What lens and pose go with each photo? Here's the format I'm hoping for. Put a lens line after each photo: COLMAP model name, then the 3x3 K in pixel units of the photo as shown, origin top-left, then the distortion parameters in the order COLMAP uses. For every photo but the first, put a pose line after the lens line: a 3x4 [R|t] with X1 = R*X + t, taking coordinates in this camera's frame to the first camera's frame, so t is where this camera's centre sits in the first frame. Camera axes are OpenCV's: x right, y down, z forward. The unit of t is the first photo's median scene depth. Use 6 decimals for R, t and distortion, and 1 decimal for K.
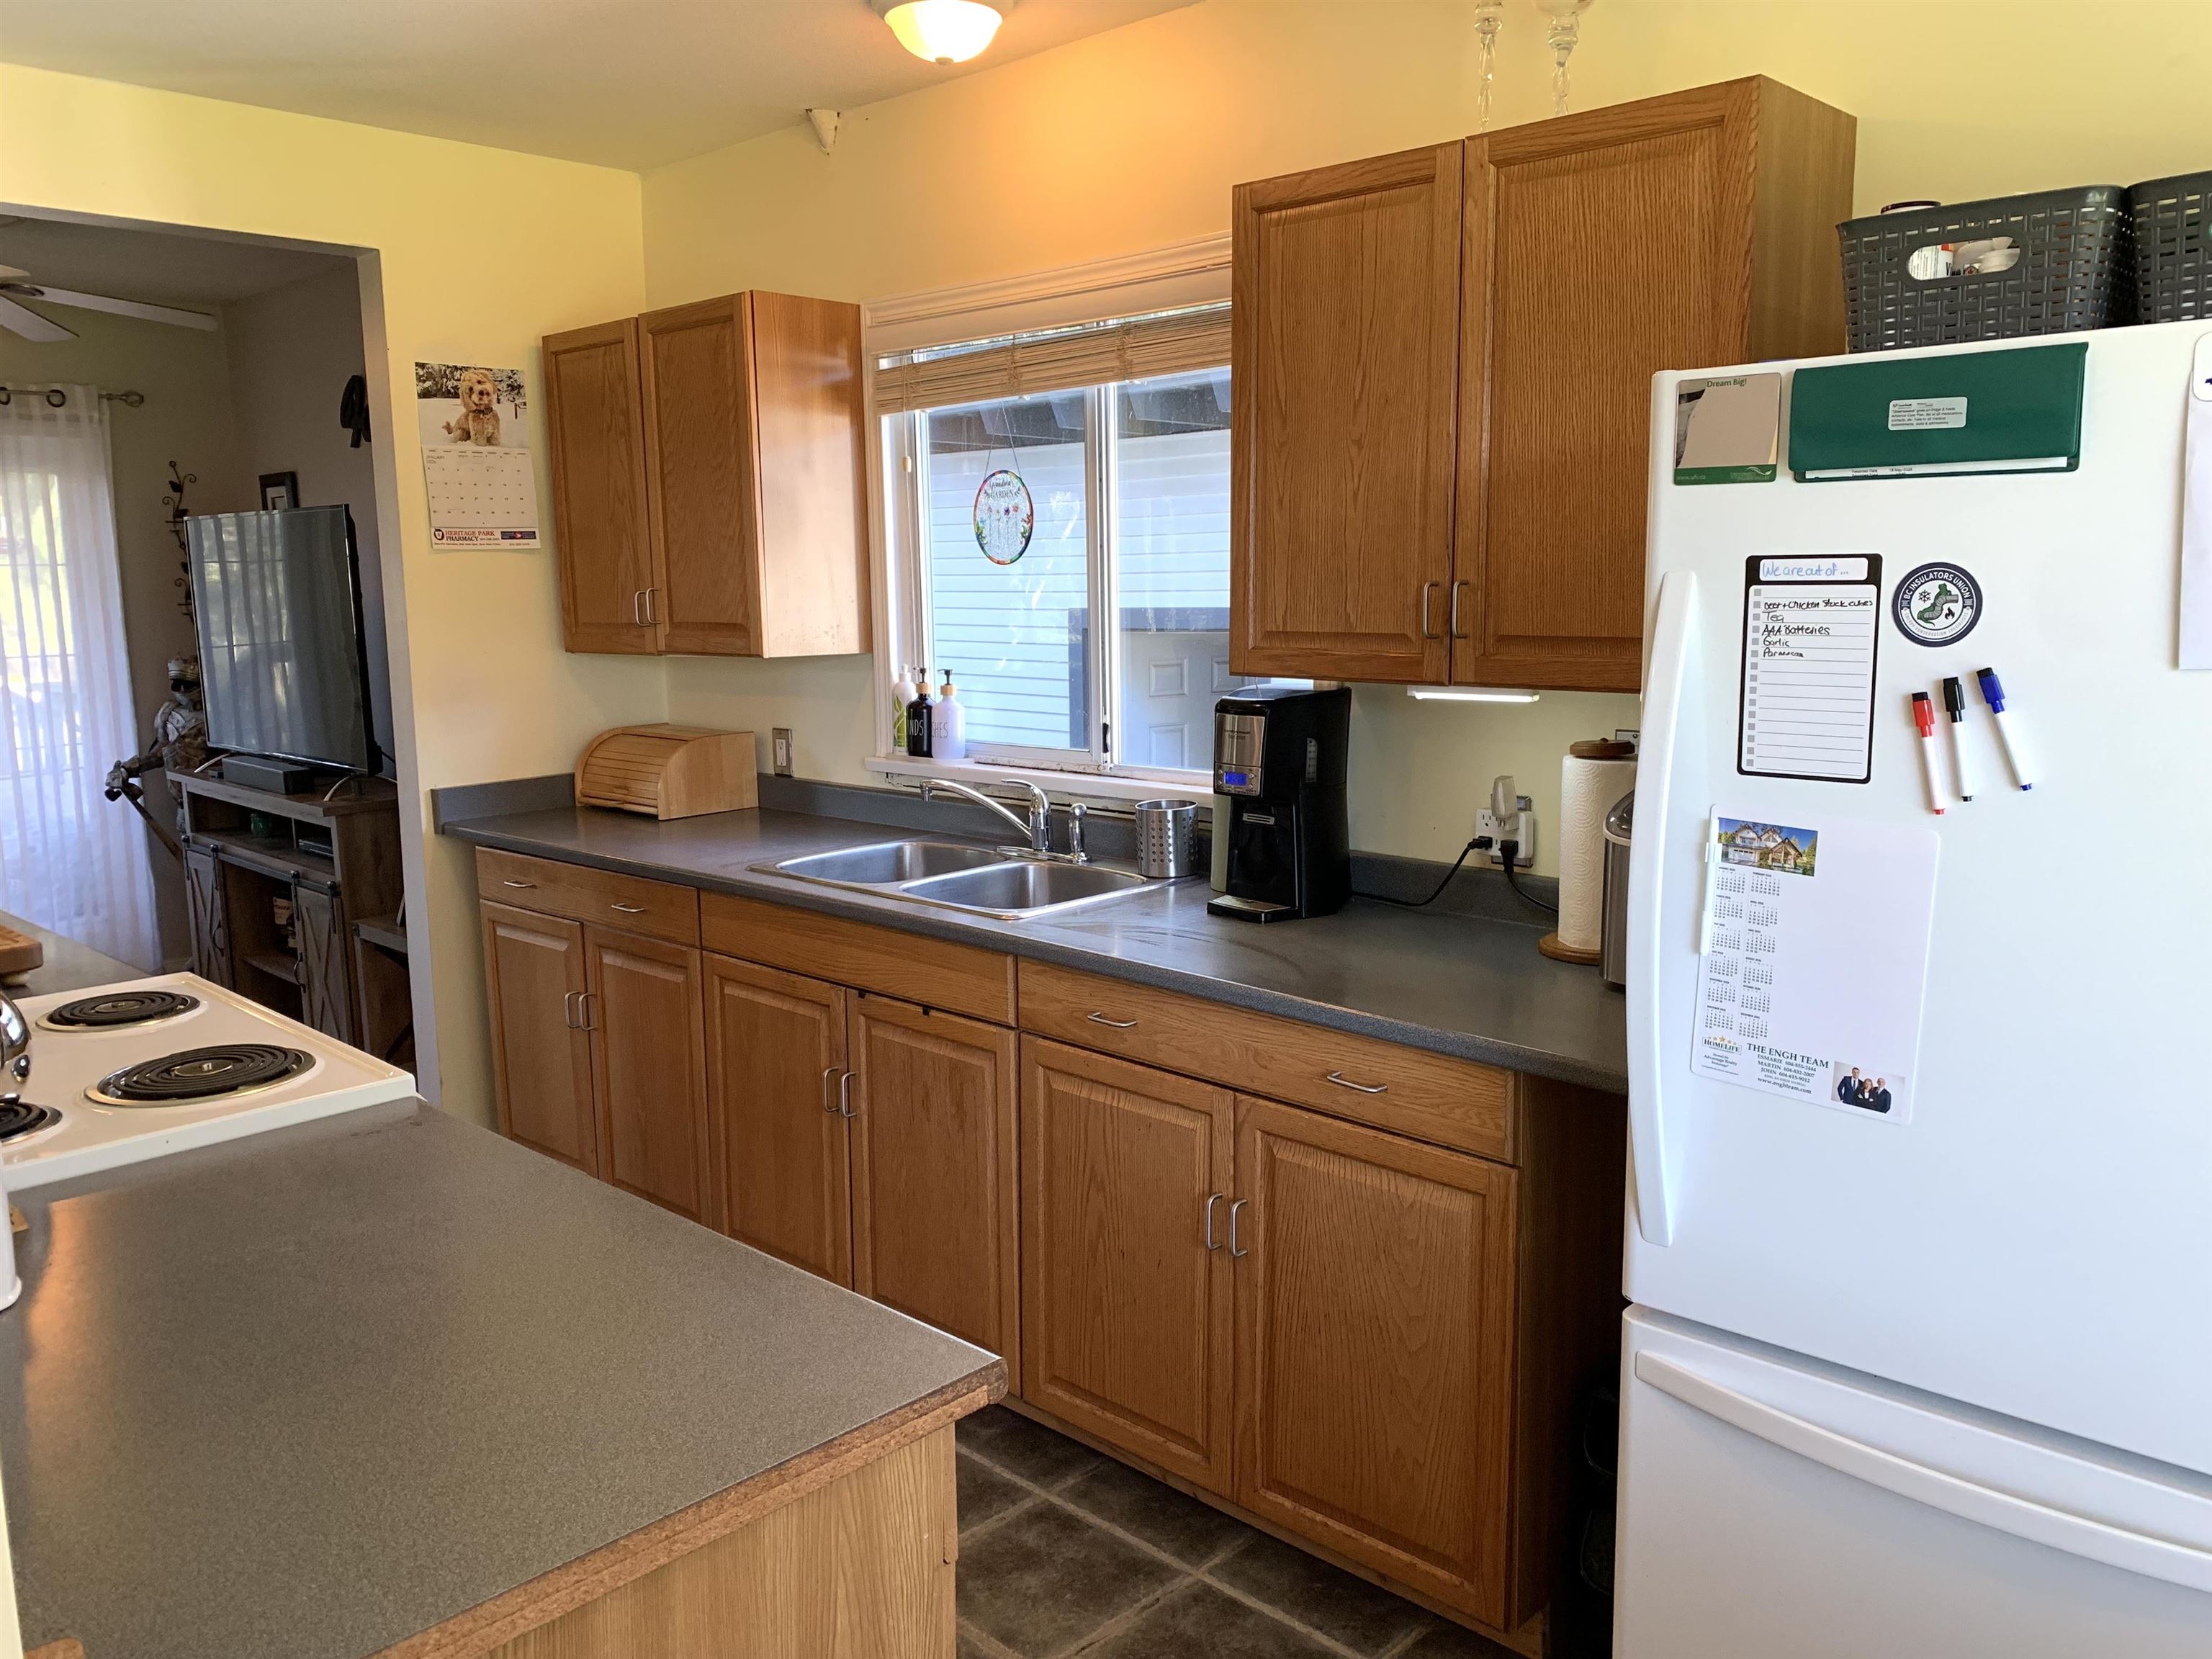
lens RADIAL K [[1675.3, 0, 1095.6], [0, 1675.3, 818.8], [0, 0, 1]] dist [0.023339, -0.008017]
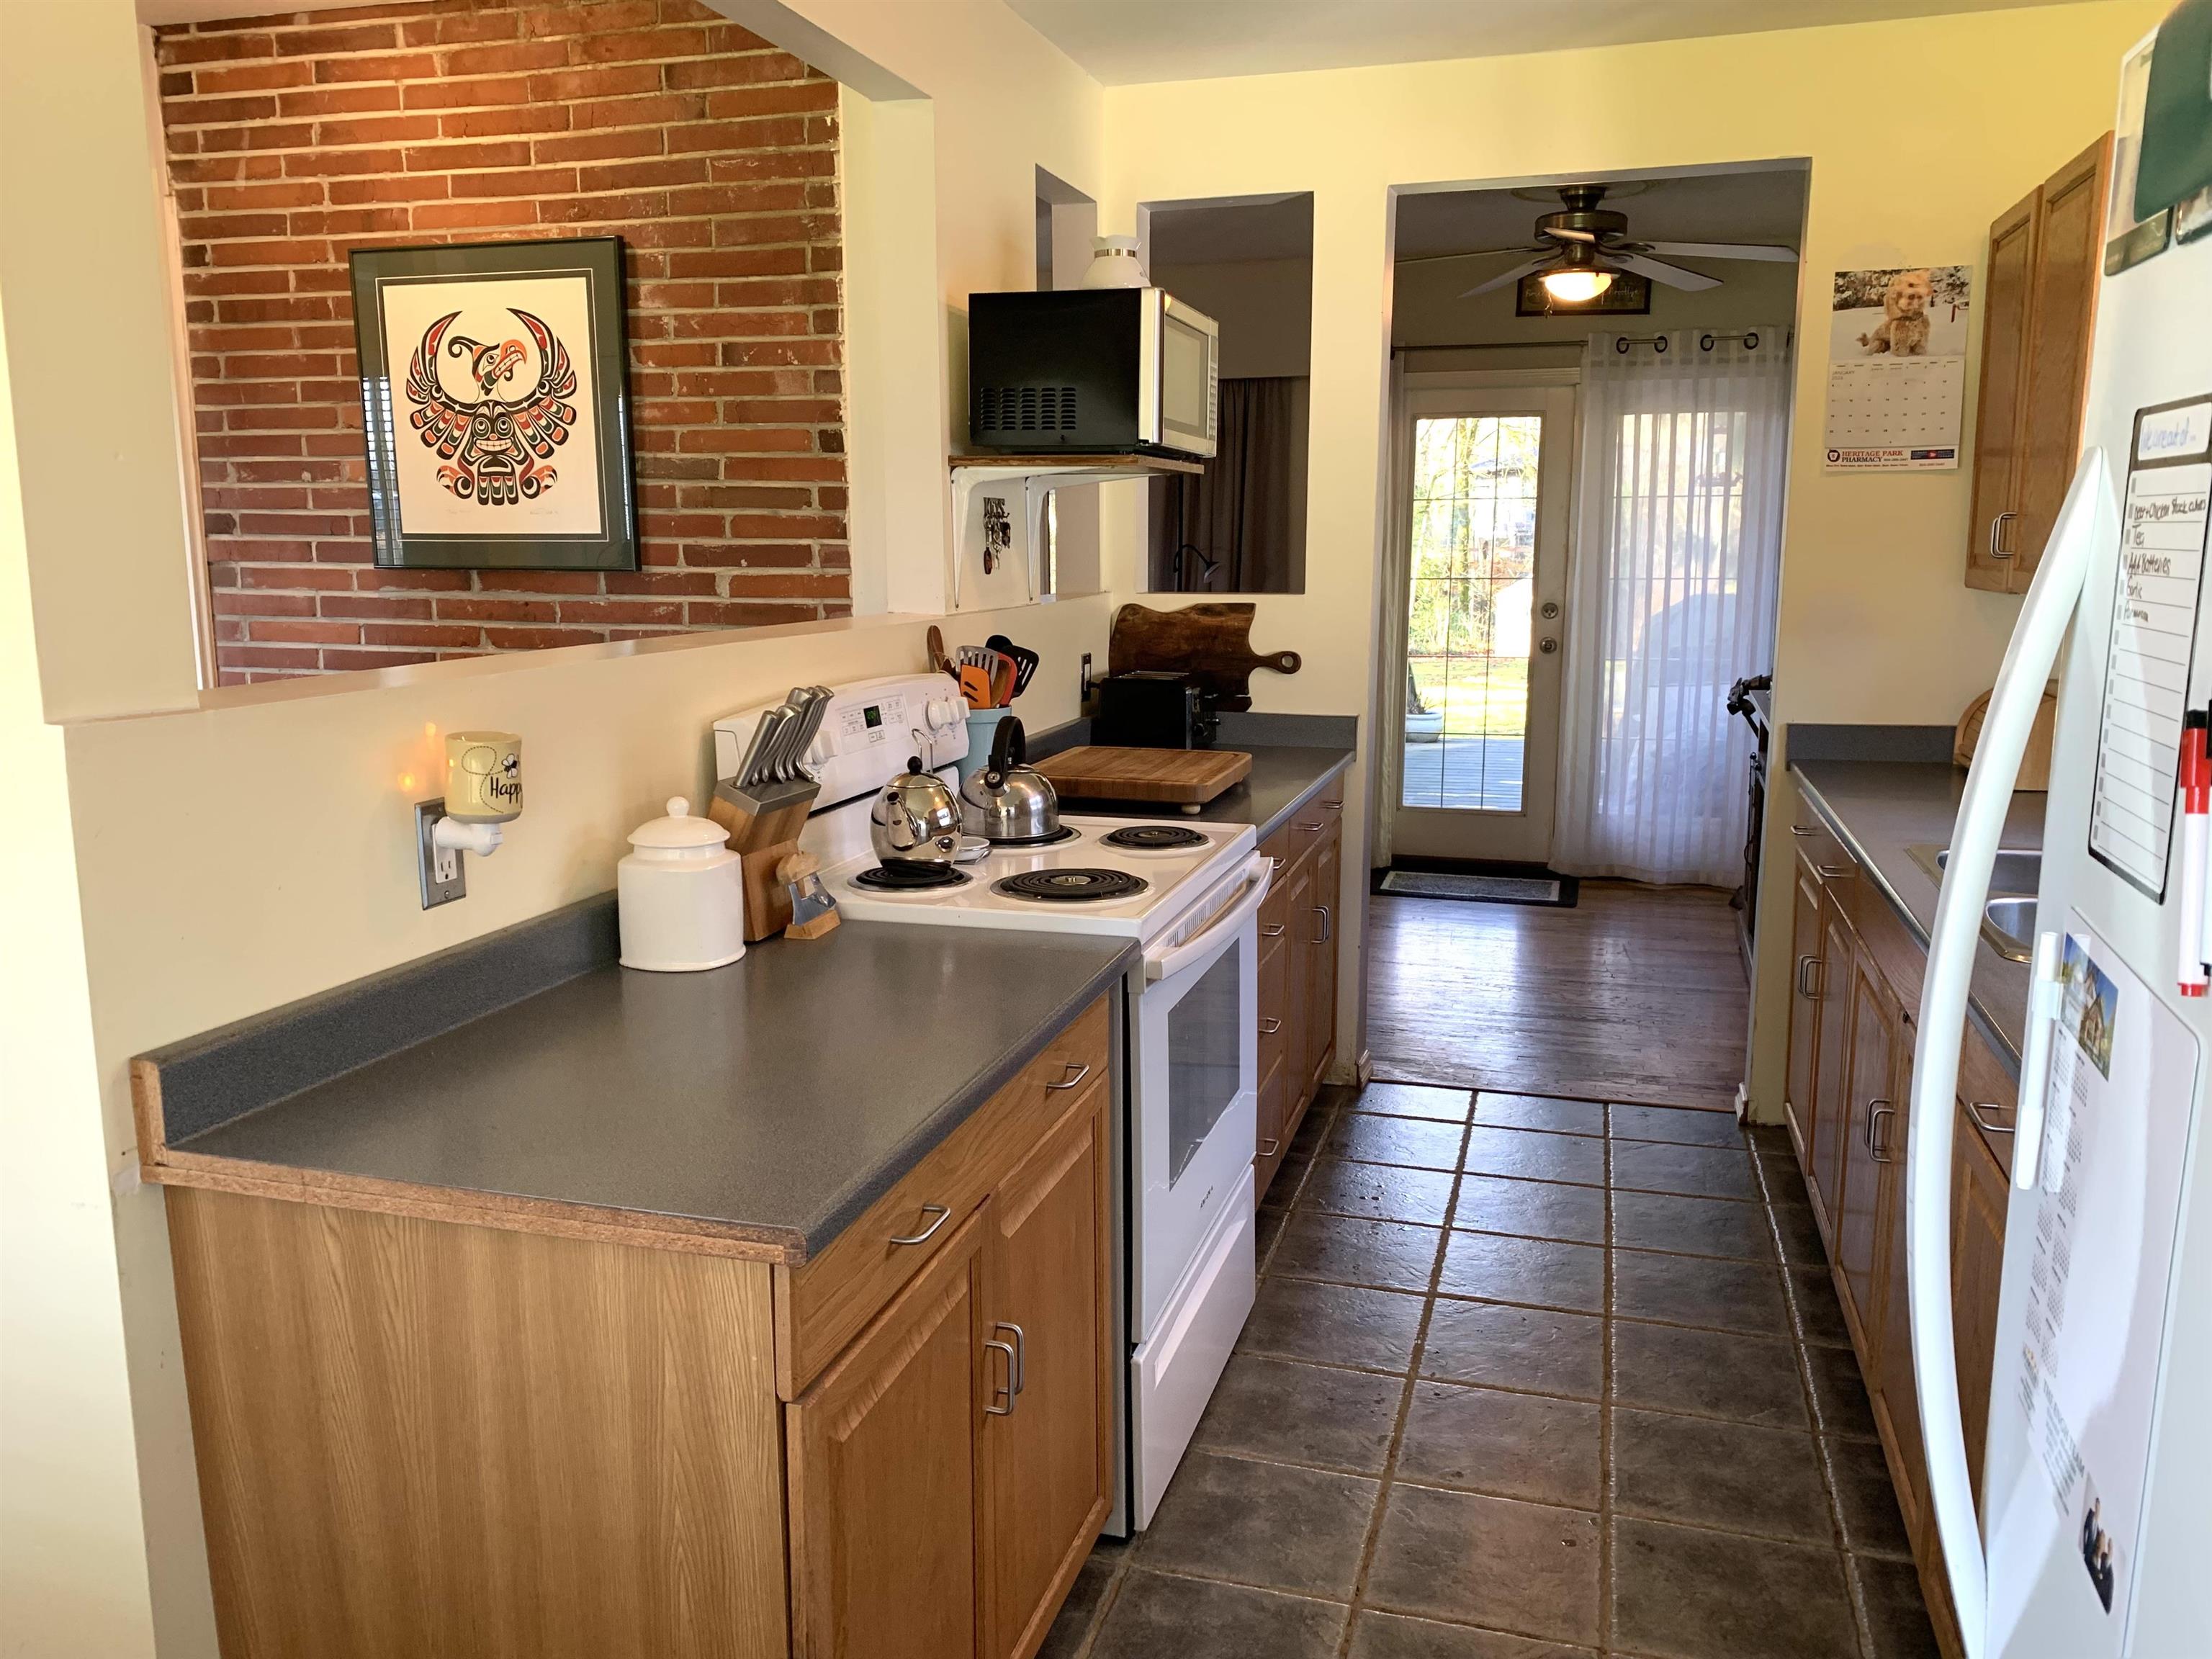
lens RADIAL K [[1670.8, 0, 1103.6], [0, 1670.8, 826.9], [0, 0, 1]] dist [0.072377, -0.121792]
pose [[0.457741, 0.165821, -0.873485, 0.303171], [-0.130362, 0.984353, 0.118553, -0.024902], [0.879477, 0.059603, 0.472195, 0.221144]]
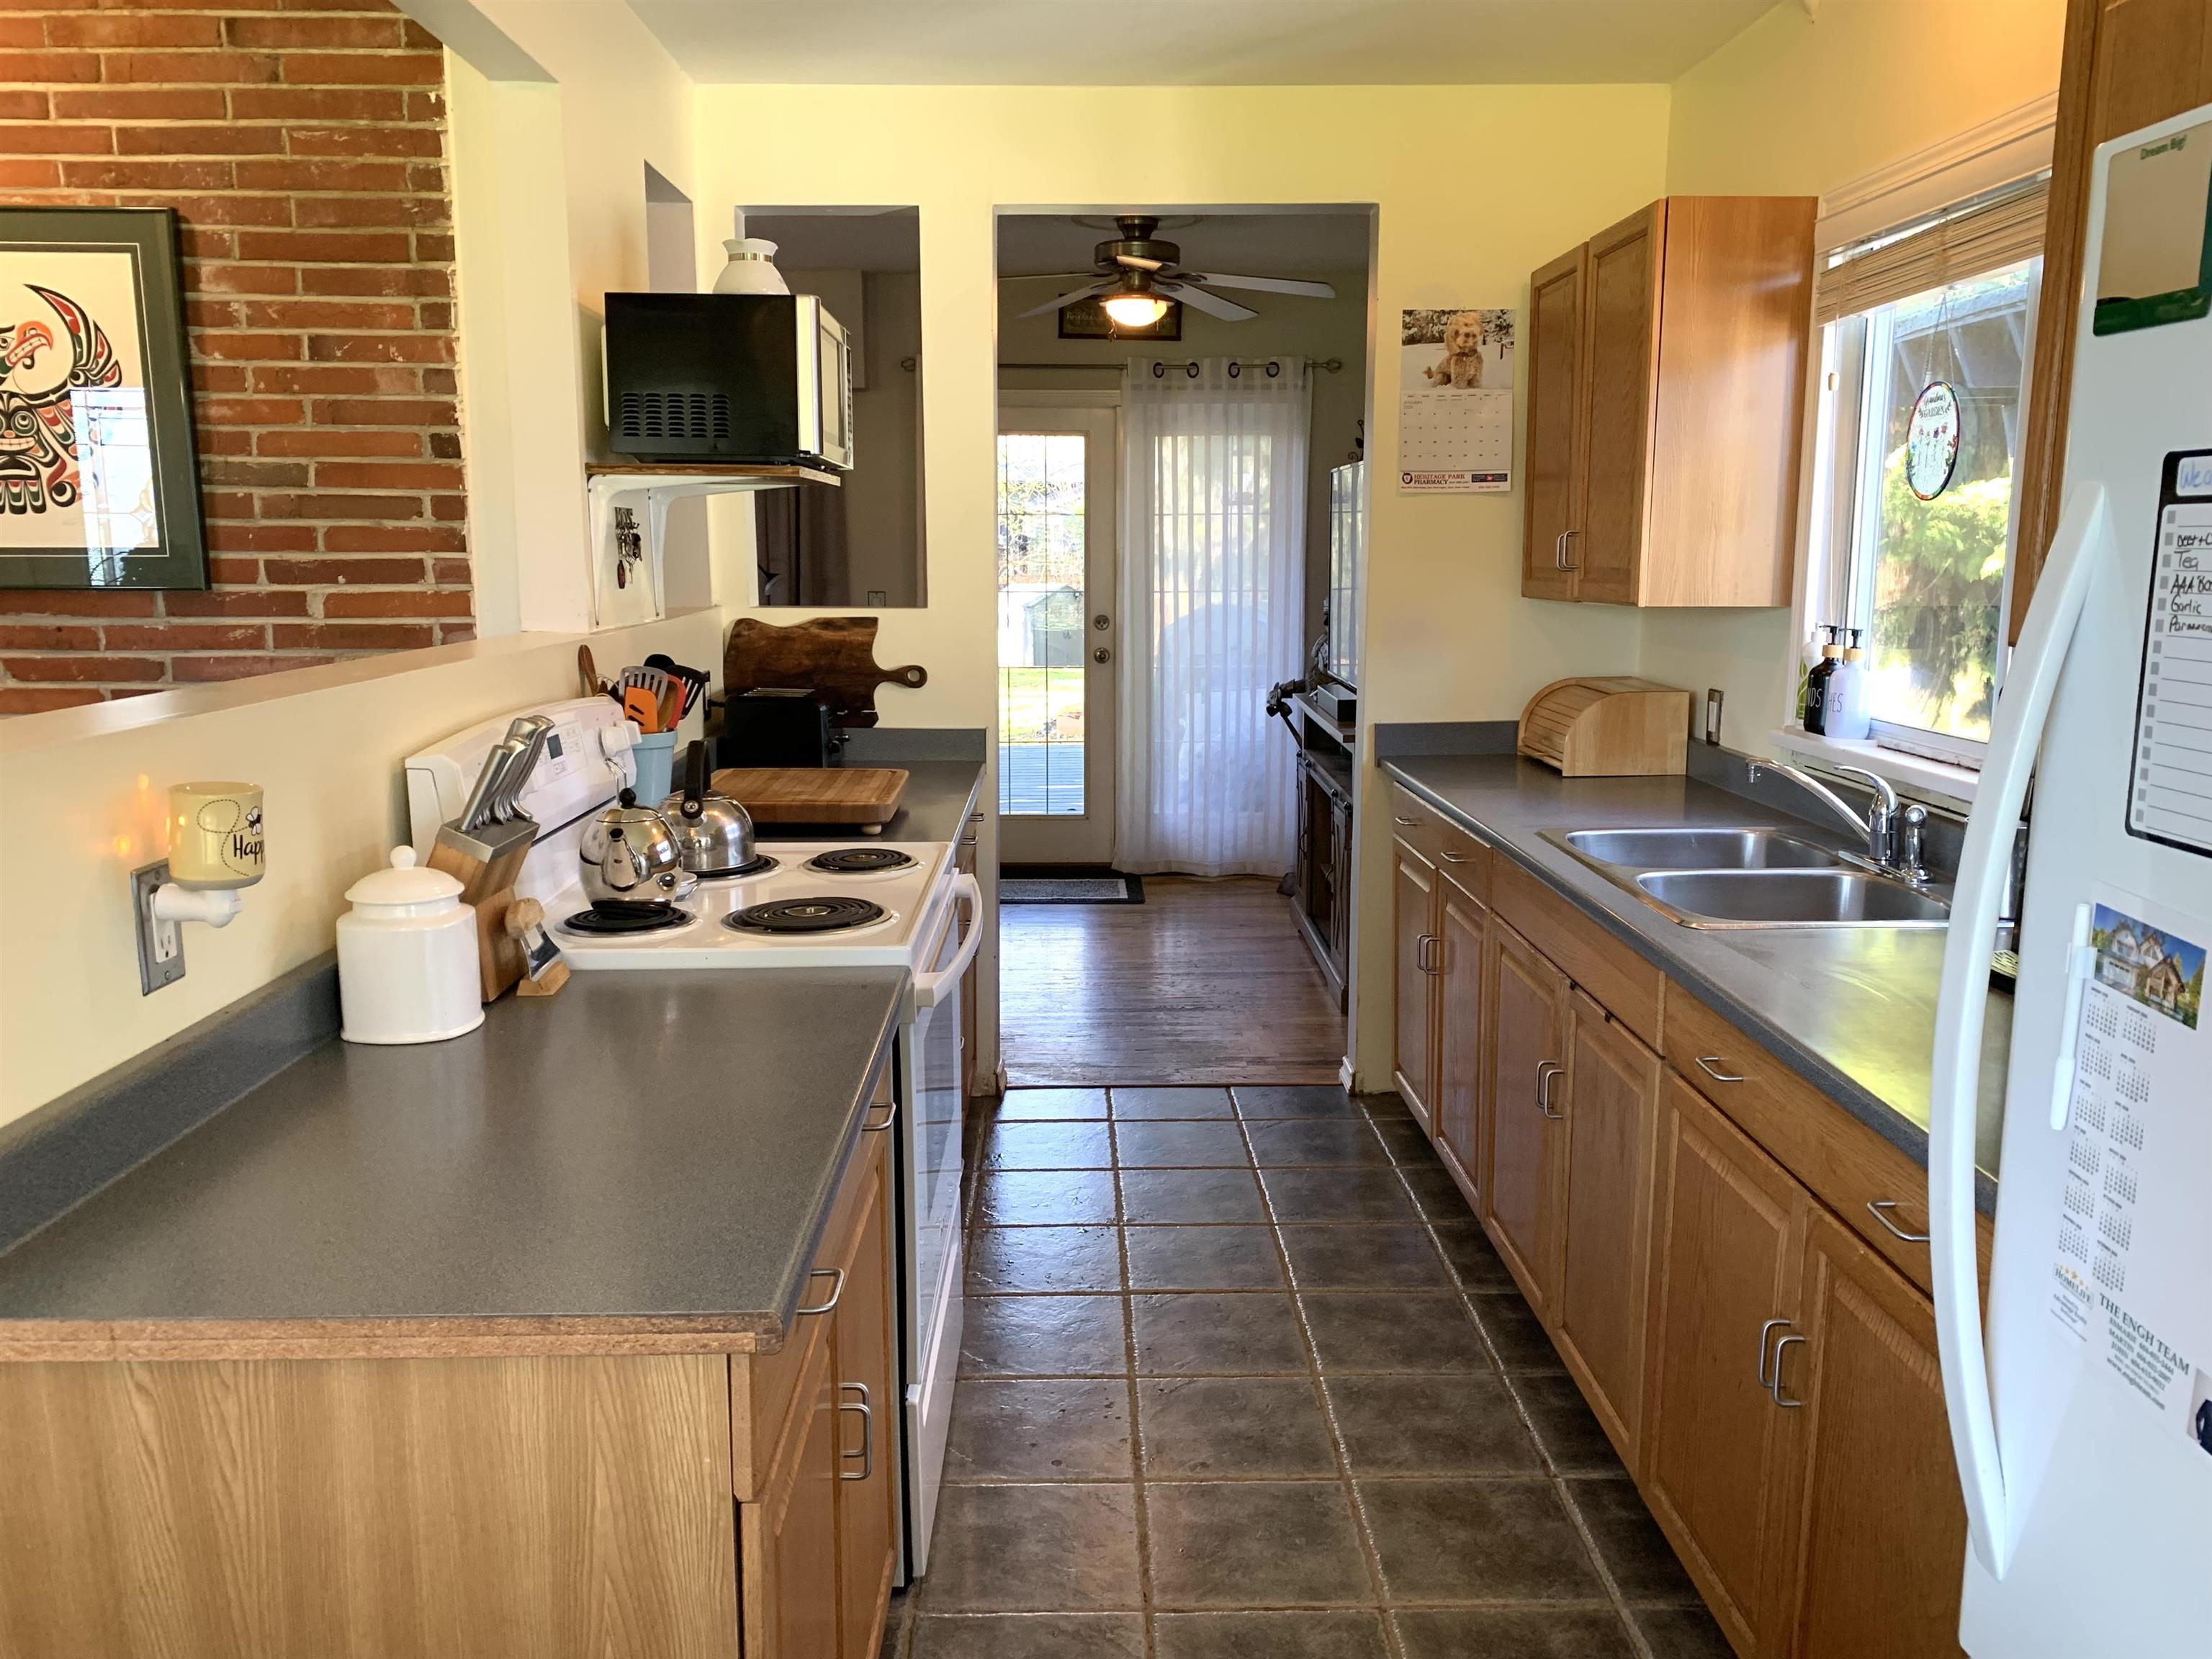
lens RADIAL K [[1675.3, 0, 1095.6], [0, 1675.3, 818.8], [0, 0, 1]] dist [0.023339, -0.008017]
pose [[0.703665, 0.127182, -0.699057, 0.237044], [-0.108461, 0.991546, 0.071219, -0.015170], [0.702205, 0.025706, 0.711511, 0.148296]]
